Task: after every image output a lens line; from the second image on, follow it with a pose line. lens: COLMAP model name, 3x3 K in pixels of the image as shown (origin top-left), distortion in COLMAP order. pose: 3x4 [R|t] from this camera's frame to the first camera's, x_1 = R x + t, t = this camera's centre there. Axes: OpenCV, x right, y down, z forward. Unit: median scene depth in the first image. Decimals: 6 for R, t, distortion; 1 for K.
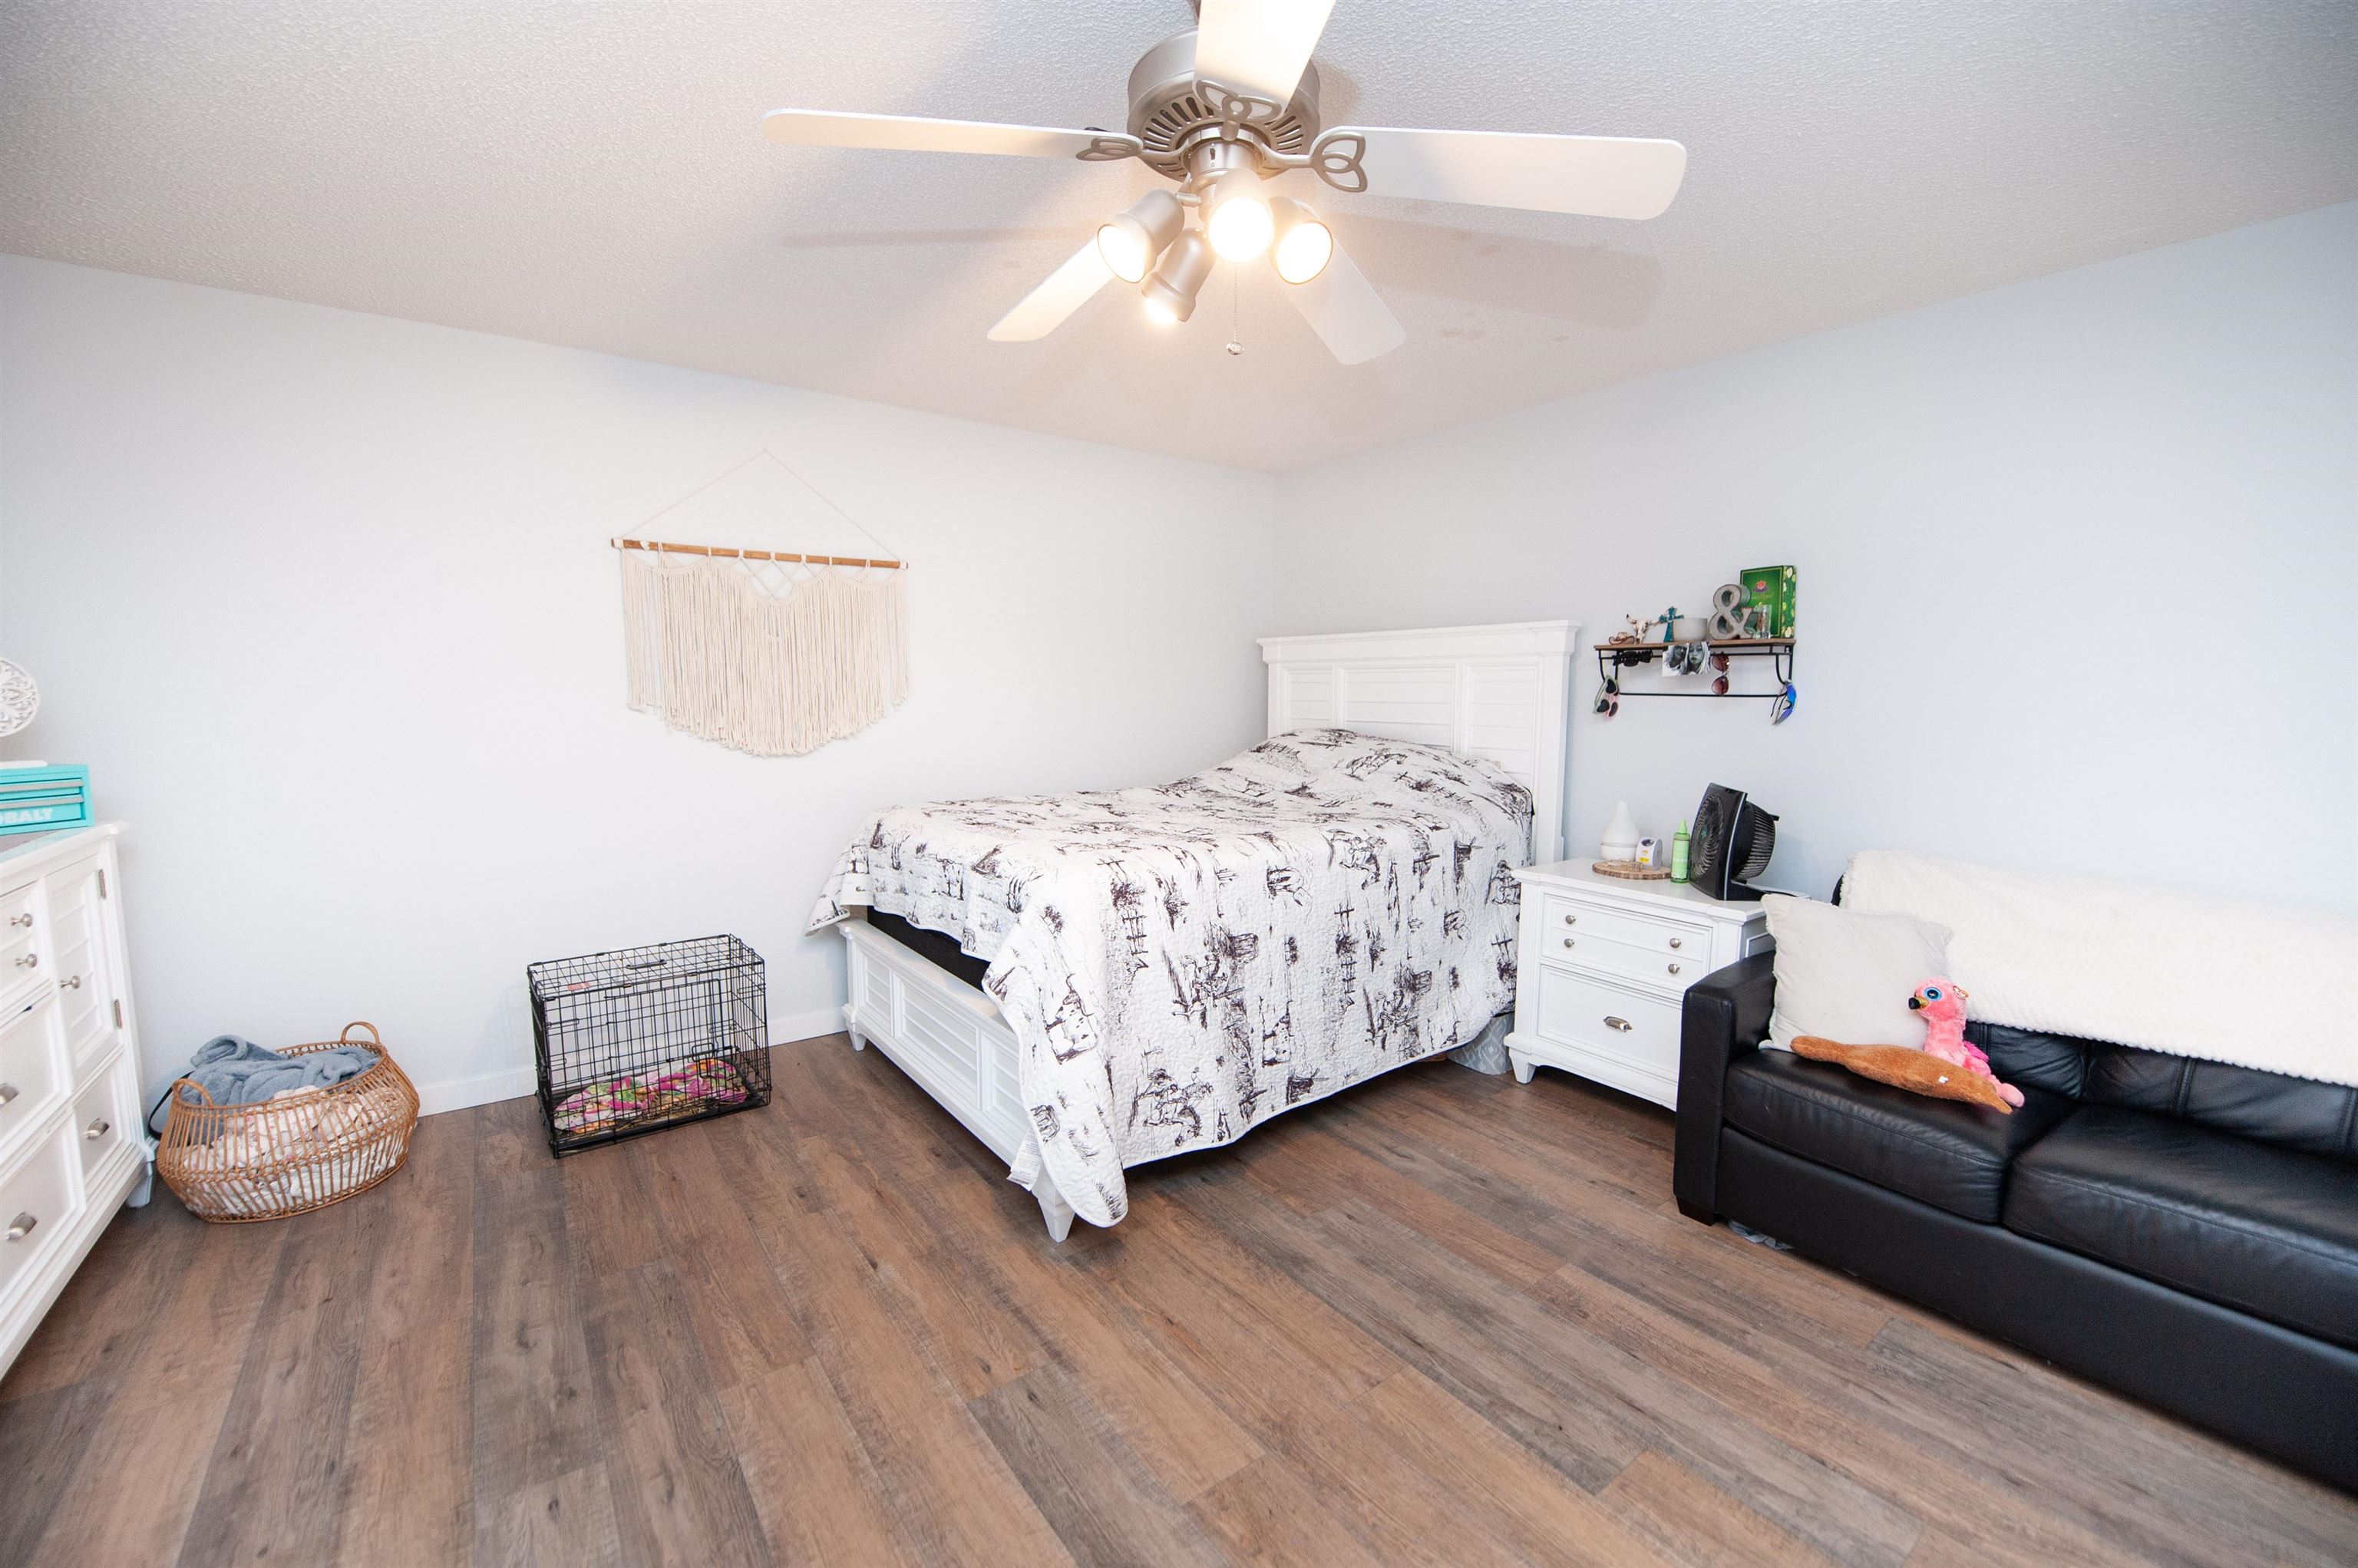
lens RADIAL K [[941.4, 0, 1180.6], [0, 941.4, 780.9], [0, 0, 1]] dist [-0.017820, -0.001690]
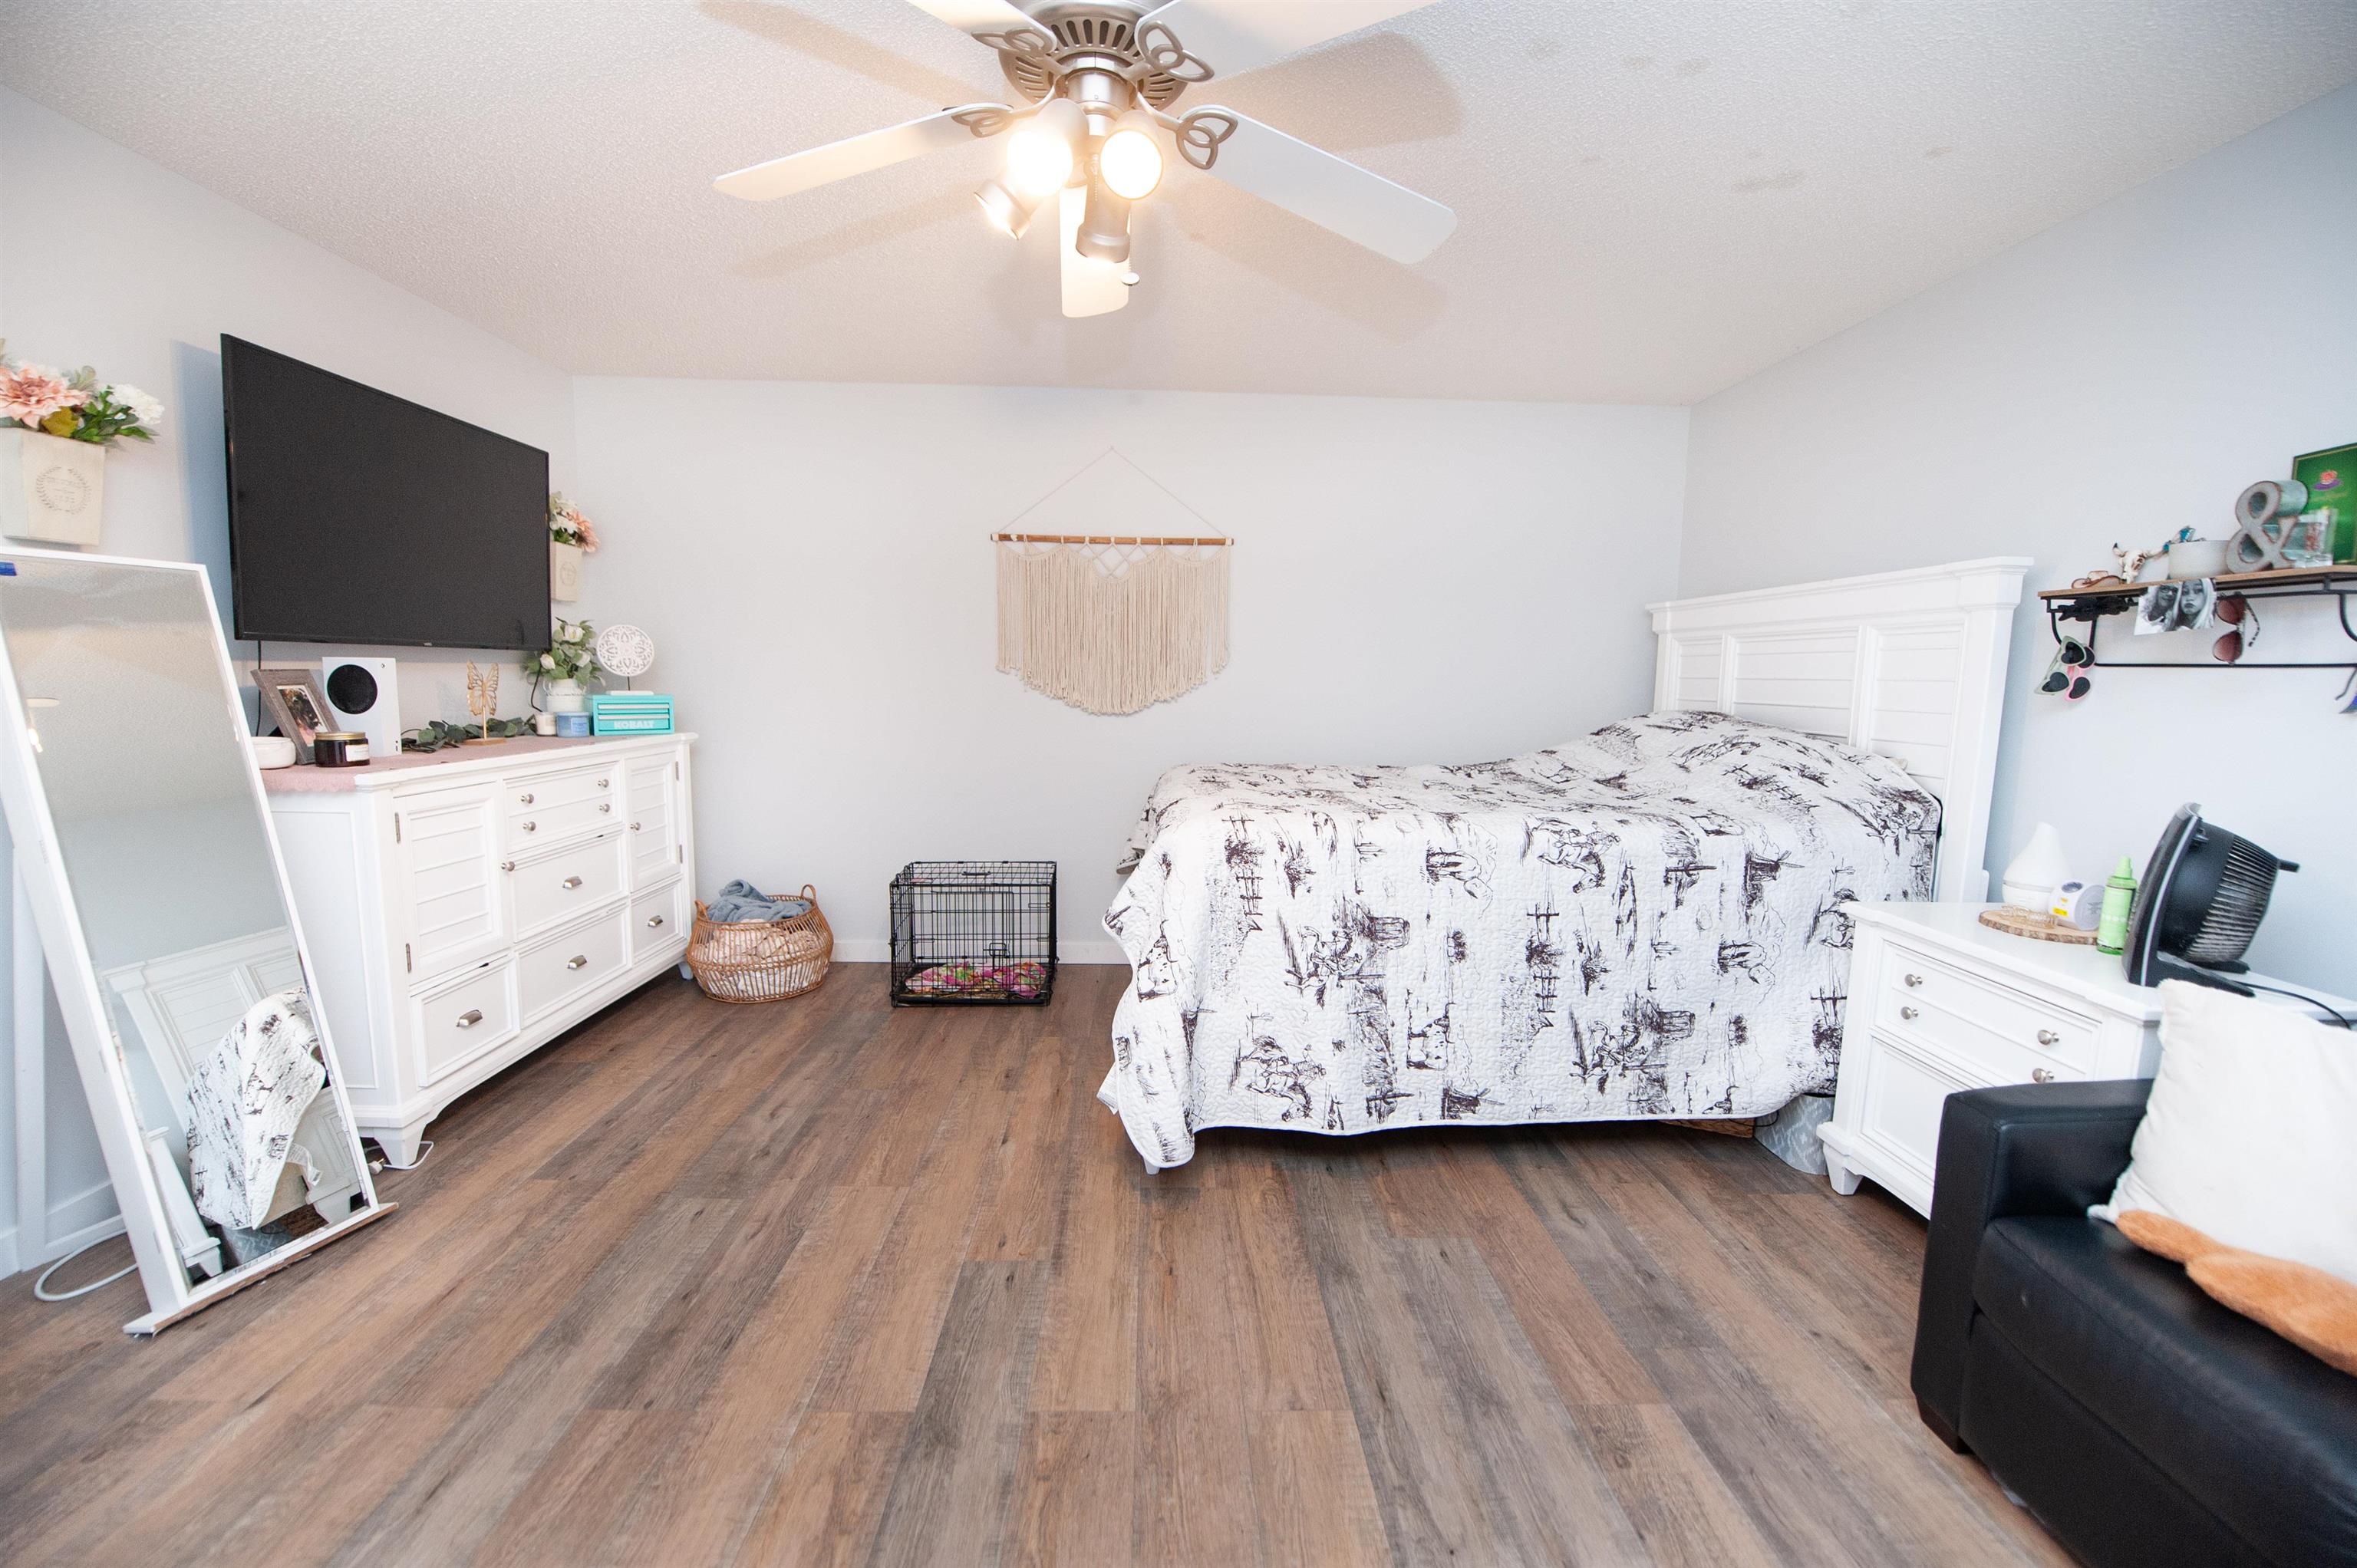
lens RADIAL K [[940.9, 0, 1182.9], [0, 940.9, 778.9], [0, 0, 1]] dist [-0.017820, -0.001690]
pose [[0.824107, 0.073432, -0.561654, 0.402852], [-0.069049, 0.997190, 0.029061, 0.016631], [0.562209, 0.014832, 0.826862, 0.131046]]
